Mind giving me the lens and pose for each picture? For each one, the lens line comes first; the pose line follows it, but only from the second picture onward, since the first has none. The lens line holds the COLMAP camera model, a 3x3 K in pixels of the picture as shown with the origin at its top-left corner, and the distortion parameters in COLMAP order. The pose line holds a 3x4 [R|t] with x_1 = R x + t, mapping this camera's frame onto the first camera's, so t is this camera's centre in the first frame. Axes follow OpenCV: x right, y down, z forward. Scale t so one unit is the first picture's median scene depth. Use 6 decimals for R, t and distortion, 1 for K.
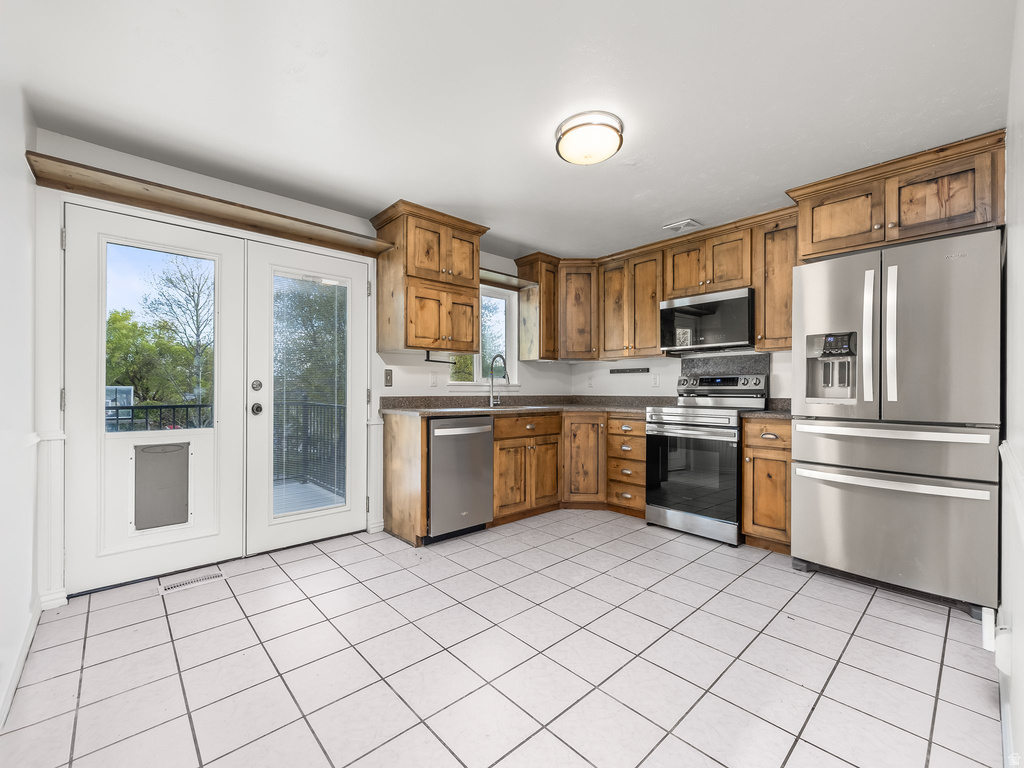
lens RADIAL K [[429.1, 0, 505.1], [0, 429.1, 381.5], [0, 0, 1]] dist [0.000079, 0.000272]
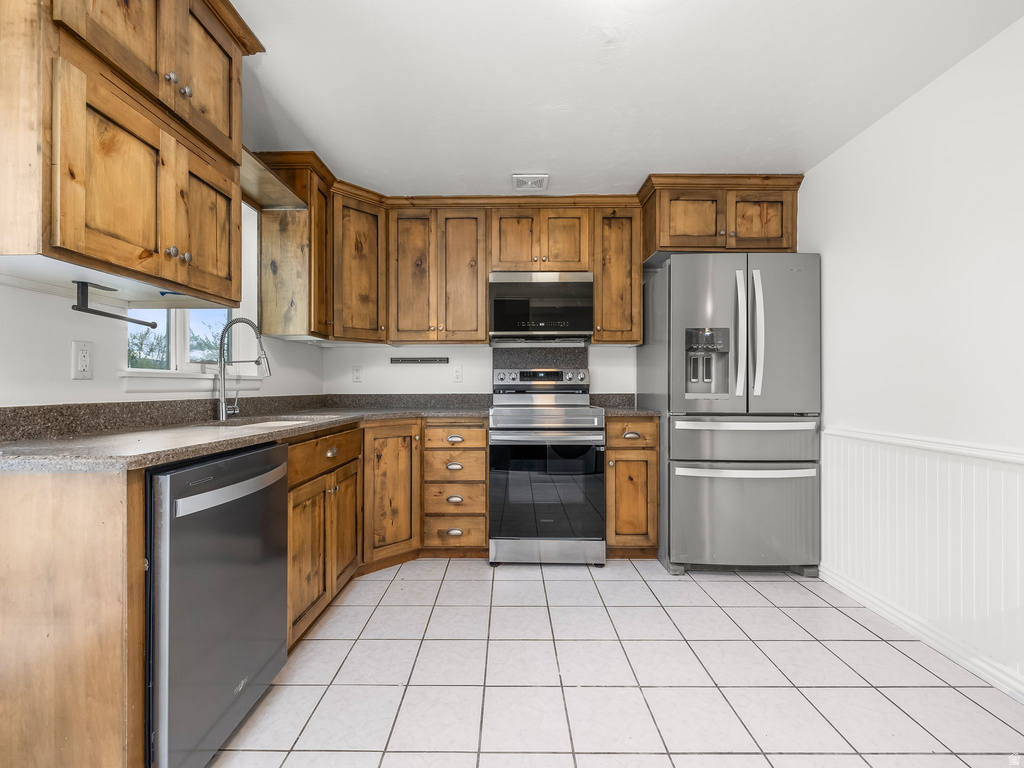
lens RADIAL K [[429.1, 0, 505.1], [0, 429.1, 381.5], [0, 0, 1]] dist [0.000079, 0.000272]
pose [[0.678368, 0.003453, 0.734715, -0.197028], [-0.010798, 0.999928, 0.005271, 0.007543], [-0.734643, -0.011509, 0.678356, 0.460130]]
